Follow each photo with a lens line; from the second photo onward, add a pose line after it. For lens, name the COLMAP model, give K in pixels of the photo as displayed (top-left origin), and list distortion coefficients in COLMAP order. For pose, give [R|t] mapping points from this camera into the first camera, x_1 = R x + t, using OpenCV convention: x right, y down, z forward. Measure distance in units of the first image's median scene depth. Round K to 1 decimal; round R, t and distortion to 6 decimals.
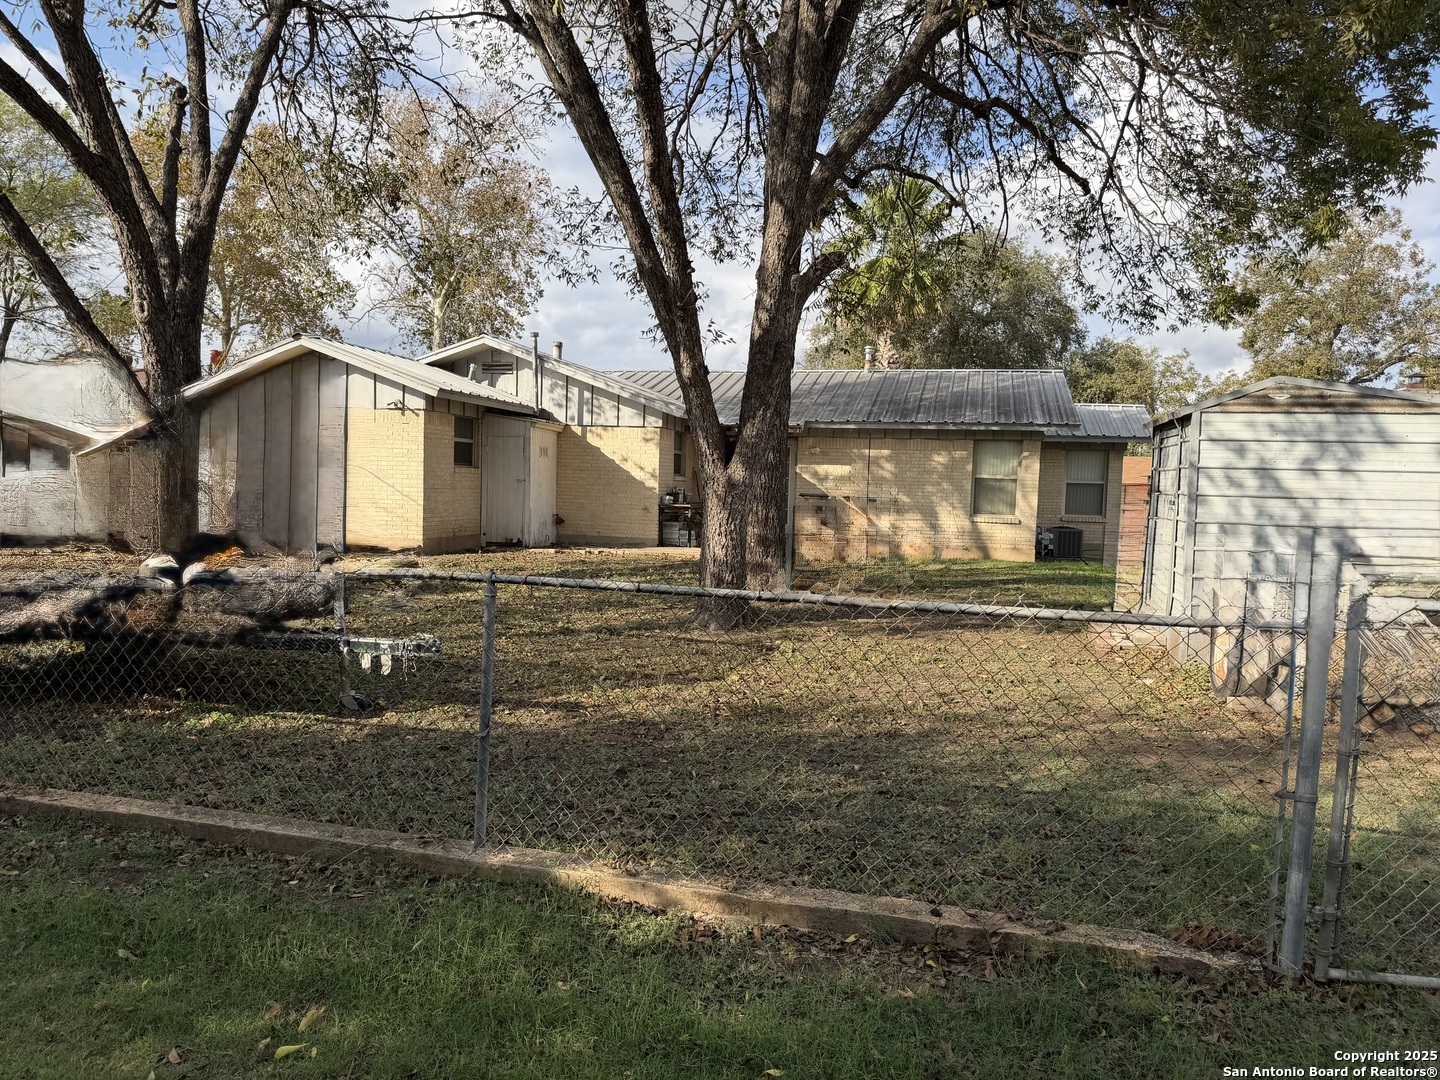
lens RADIAL K [[1018.1, 0, 719.6], [0, 1018.1, 537.9], [0, 0, 1]] dist [0.009458, -0.010368]
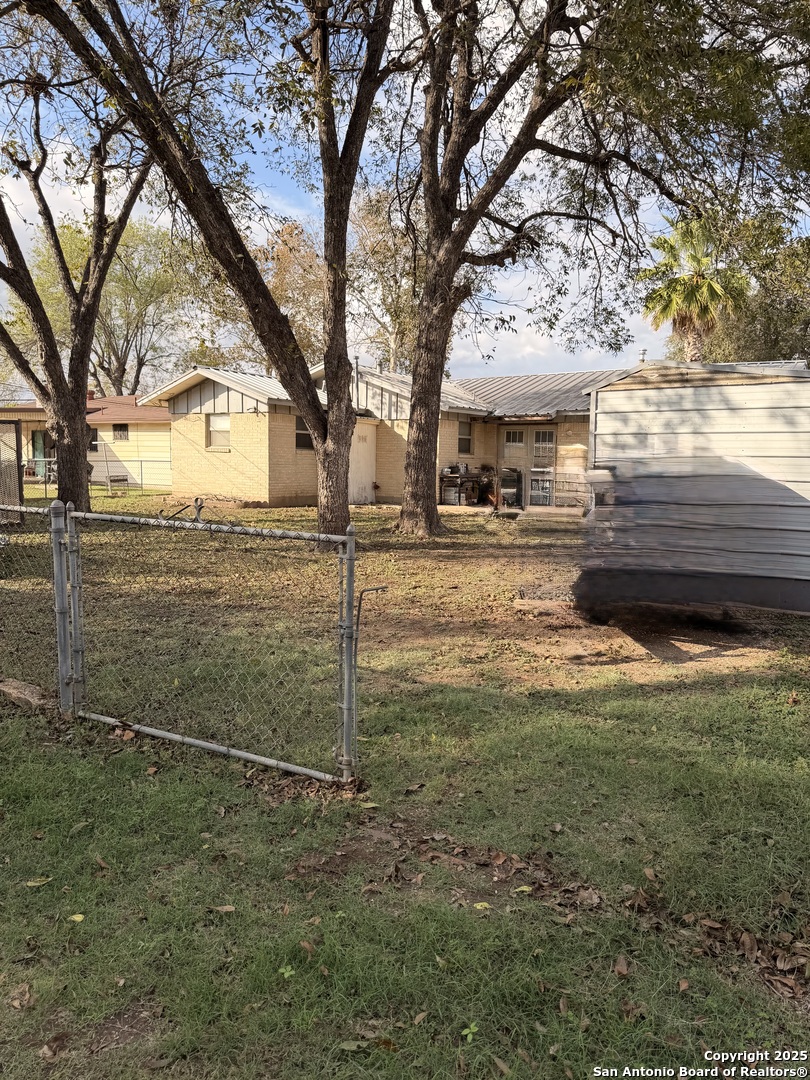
lens RADIAL K [[763.6, 0, 414.8], [0, 763.6, 538.3], [0, 0, 1]] dist [0.009458, -0.010368]
pose [[0.939440, 0.022379, -0.341983, 0.506243], [-0.009431, 0.999176, 0.039480, 0.024280], [0.342584, -0.033864, 0.938877, -0.002374]]
